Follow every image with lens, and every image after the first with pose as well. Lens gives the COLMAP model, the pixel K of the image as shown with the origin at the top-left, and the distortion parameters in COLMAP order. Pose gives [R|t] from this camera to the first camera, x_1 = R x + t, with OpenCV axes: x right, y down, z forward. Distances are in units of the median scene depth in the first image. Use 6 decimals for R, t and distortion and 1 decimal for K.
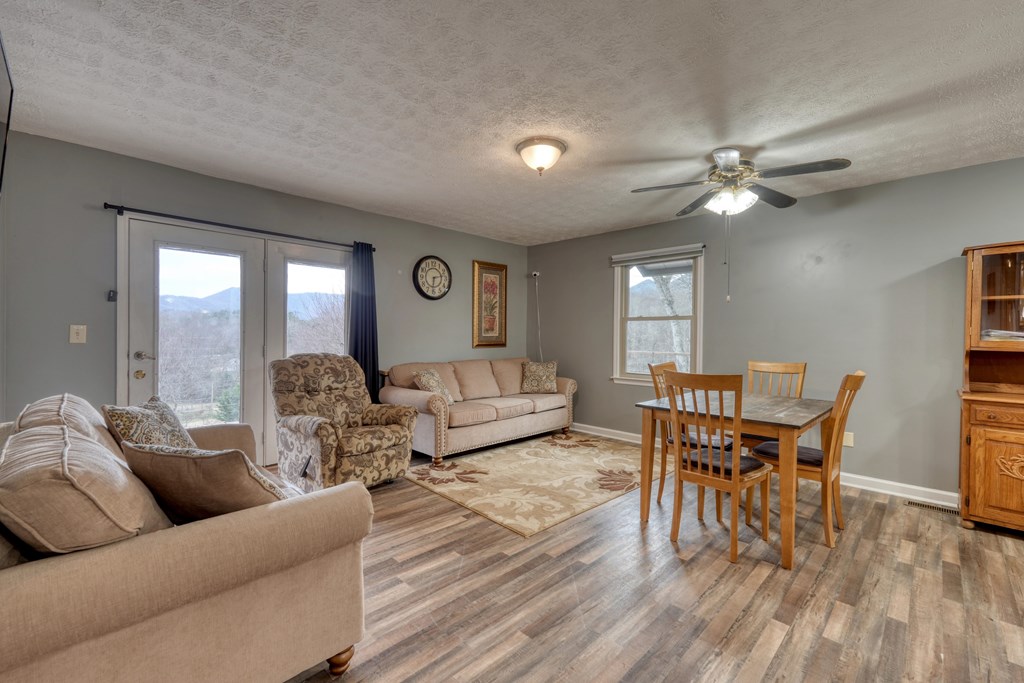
lens RADIAL K [[431.2, 0, 512.5], [0, 431.2, 341.7], [0, 0, 1]] dist [-0.004553, 0.000961]
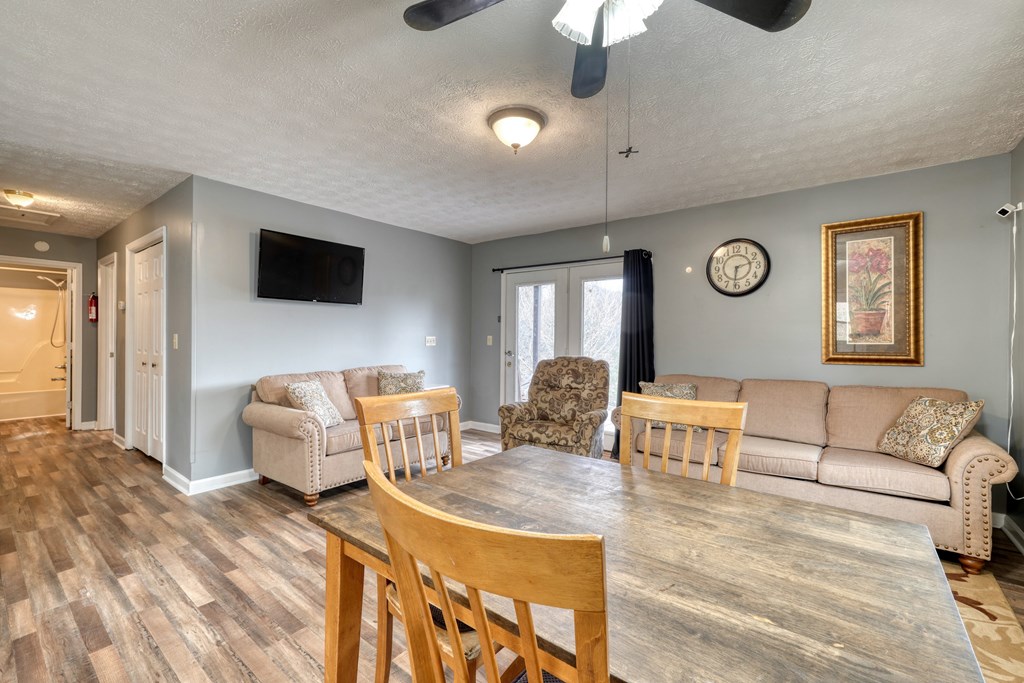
lens RADIAL K [[431.2, 0, 510.2], [0, 431.2, 341.6], [0, 0, 1]] dist [-0.004553, 0.000961]
pose [[0.119271, -0.002305, -0.992859, 0.709971], [-0.025075, 0.999671, -0.005333, -0.004157], [0.992545, 0.025532, 0.119174, 0.694309]]
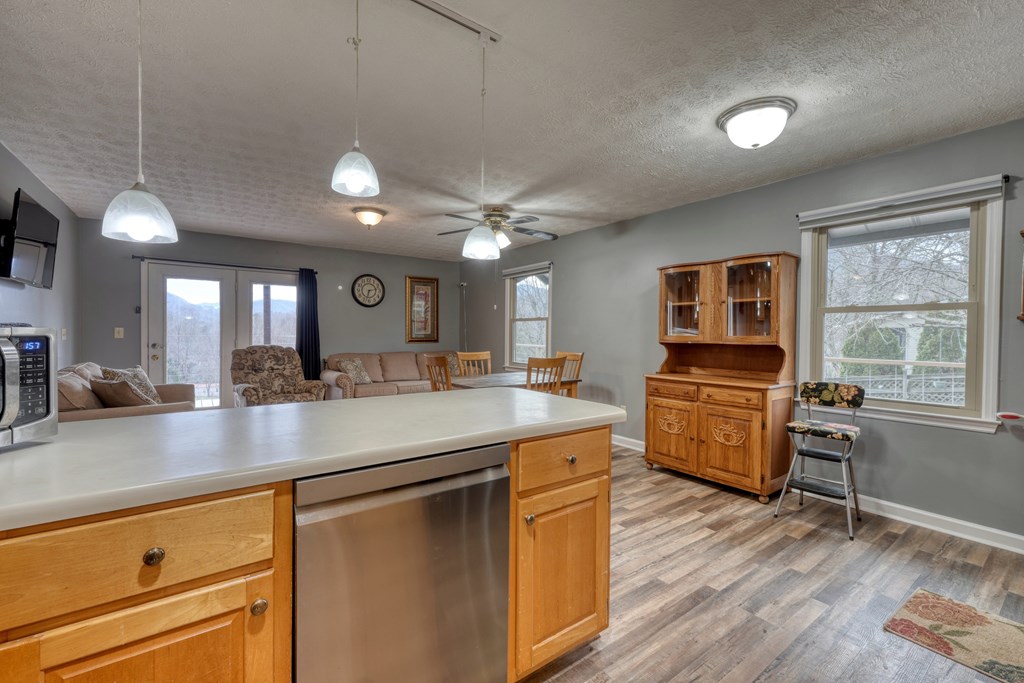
lens RADIAL K [[431.2, 0, 513.7], [0, 431.2, 340.1], [0, 0, 1]] dist [-0.004553, 0.000961]
pose [[0.987746, -0.001000, -0.156066, 0.639196], [0.000791, 0.999999, -0.001400, 0.011376], [0.156067, 0.001260, 0.987746, -0.349481]]
